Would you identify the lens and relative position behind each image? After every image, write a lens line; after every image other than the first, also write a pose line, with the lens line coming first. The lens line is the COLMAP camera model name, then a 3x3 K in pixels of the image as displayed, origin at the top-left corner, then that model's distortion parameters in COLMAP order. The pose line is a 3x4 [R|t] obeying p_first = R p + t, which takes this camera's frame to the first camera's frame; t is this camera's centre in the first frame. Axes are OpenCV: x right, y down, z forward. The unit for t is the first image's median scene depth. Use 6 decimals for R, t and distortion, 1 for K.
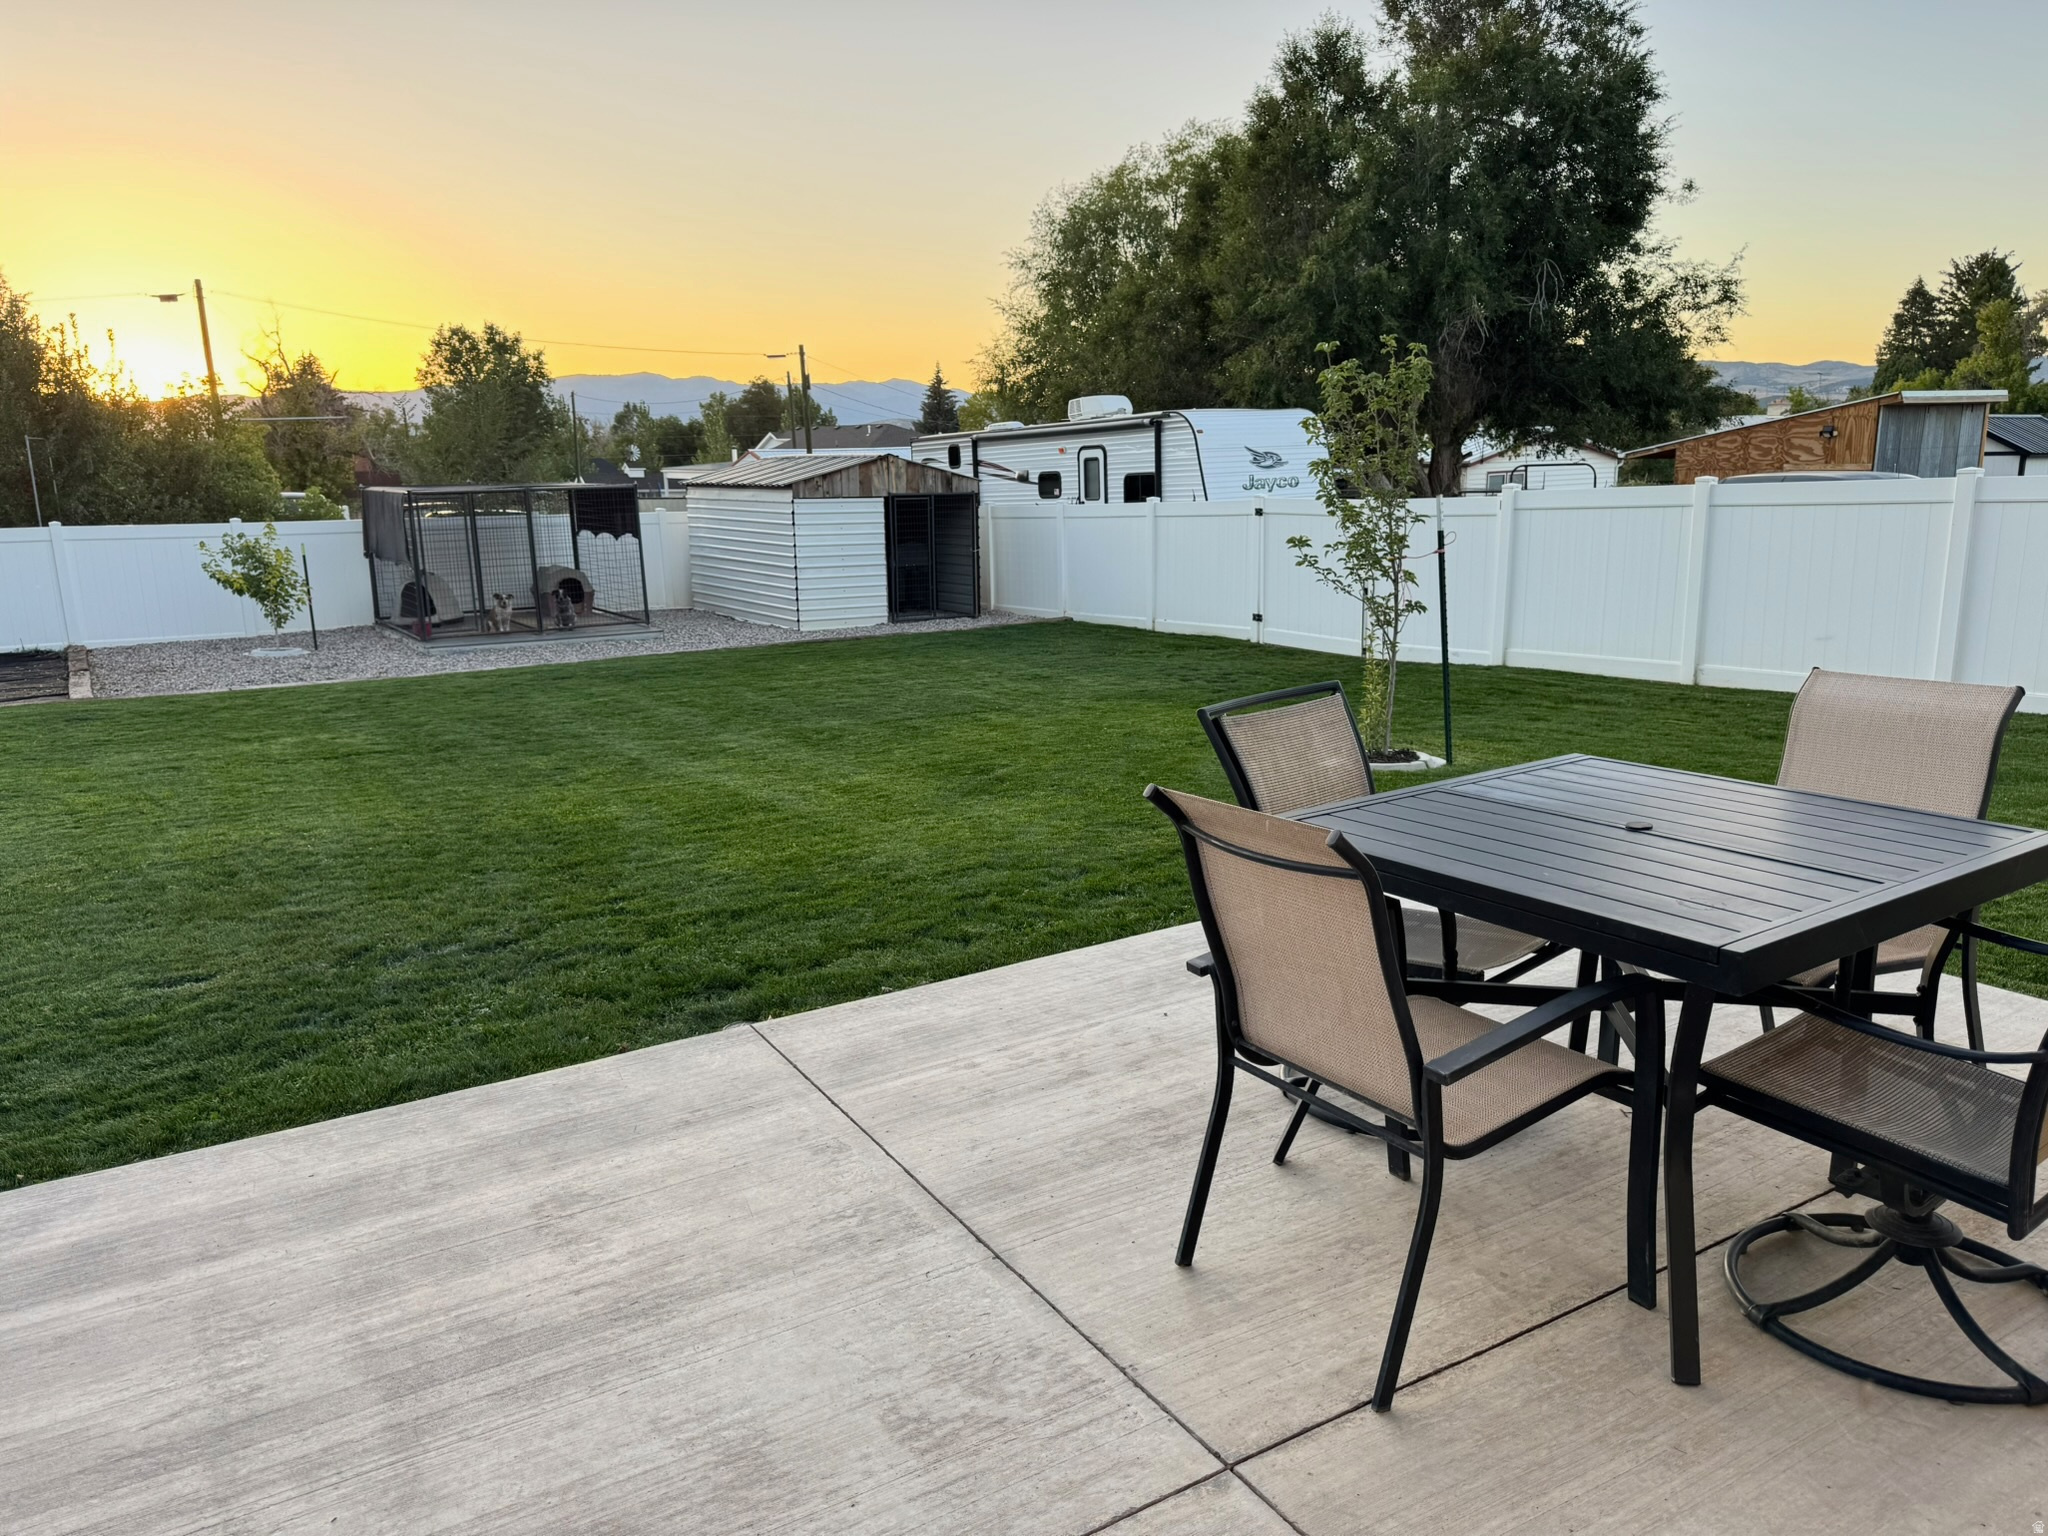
lens RADIAL K [[1428.4, 0, 1032.8], [0, 1428.4, 785.7], [0, 0, 1]] dist [0.047599, -0.058696]
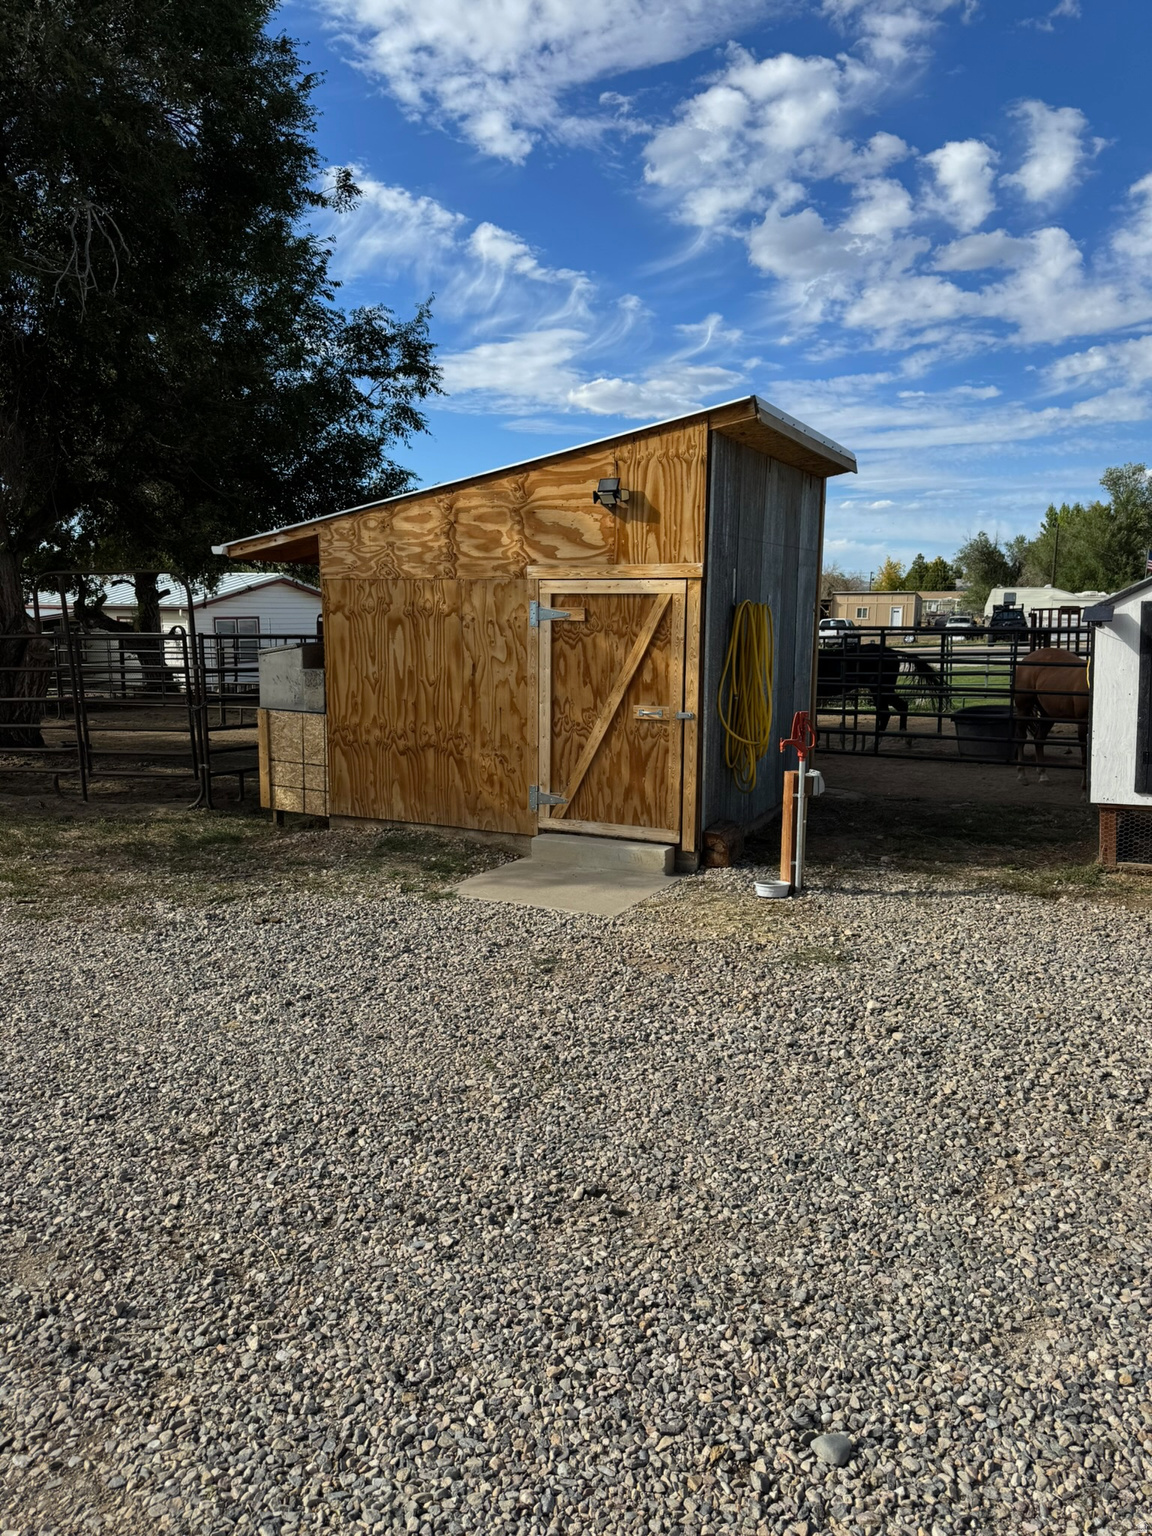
lens RADIAL K [[1071.3, 0, 582.1], [0, 1071.3, 766.7], [0, 0, 1]] dist [0.047599, -0.058696]
pose [[0.850535, -0.054495, 0.523088, 1.989194], [0.100392, 0.993151, -0.059771, -0.771588], [-0.516248, 0.103351, 0.850180, 3.983256]]
